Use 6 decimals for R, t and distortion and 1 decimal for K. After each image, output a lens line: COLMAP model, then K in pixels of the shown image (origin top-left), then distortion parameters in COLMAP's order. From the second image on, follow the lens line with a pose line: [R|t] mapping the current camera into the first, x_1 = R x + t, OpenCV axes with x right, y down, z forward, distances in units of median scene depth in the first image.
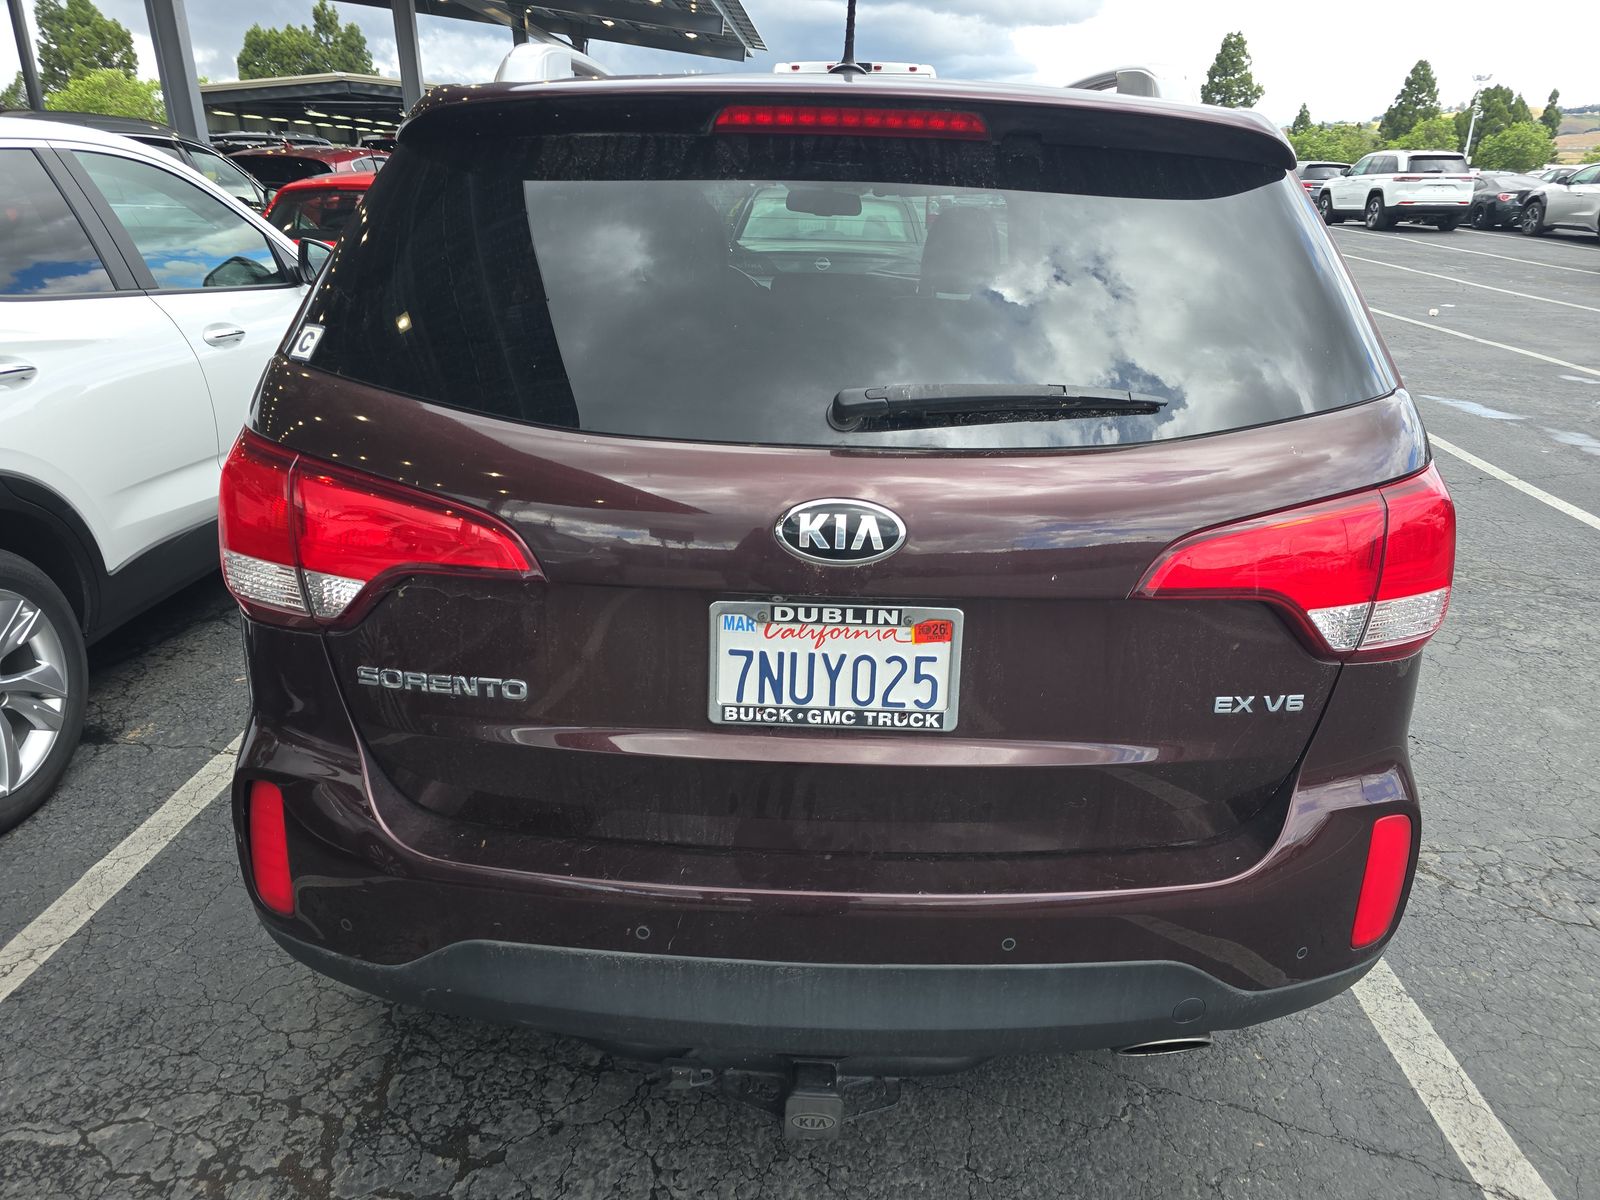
lens RADIAL K [[1108.0, 0, 800.0], [0, 1108.0, 600.0], [0, 0, 1]] dist [0.088215, -0.082047]
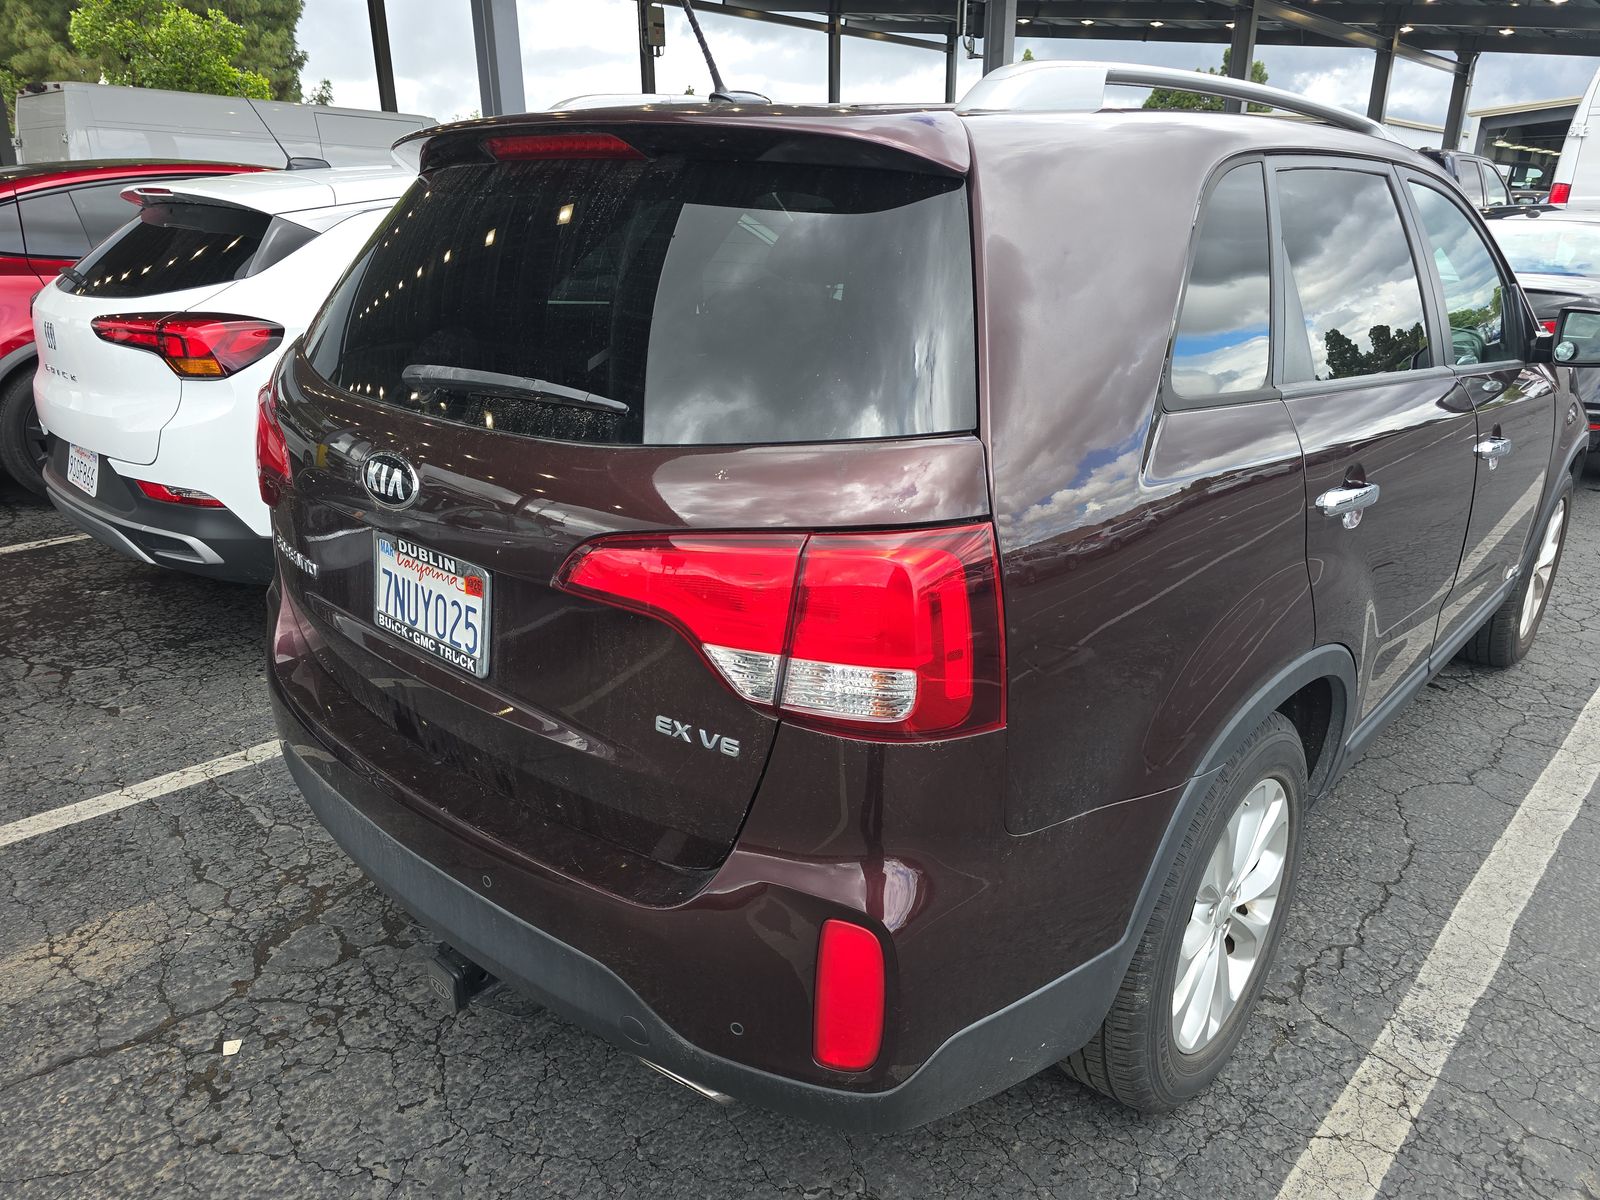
lens RADIAL K [[1125.3, 0, 800.0], [0, 1125.3, 600.0], [0, 0, 1]] dist [0.041559, -0.050540]
pose [[0.737781, 0.206588, -0.642652, 1.097708], [-0.224866, 0.972859, 0.054585, -0.094570], [0.636486, 0.104239, 0.764212, 0.323459]]
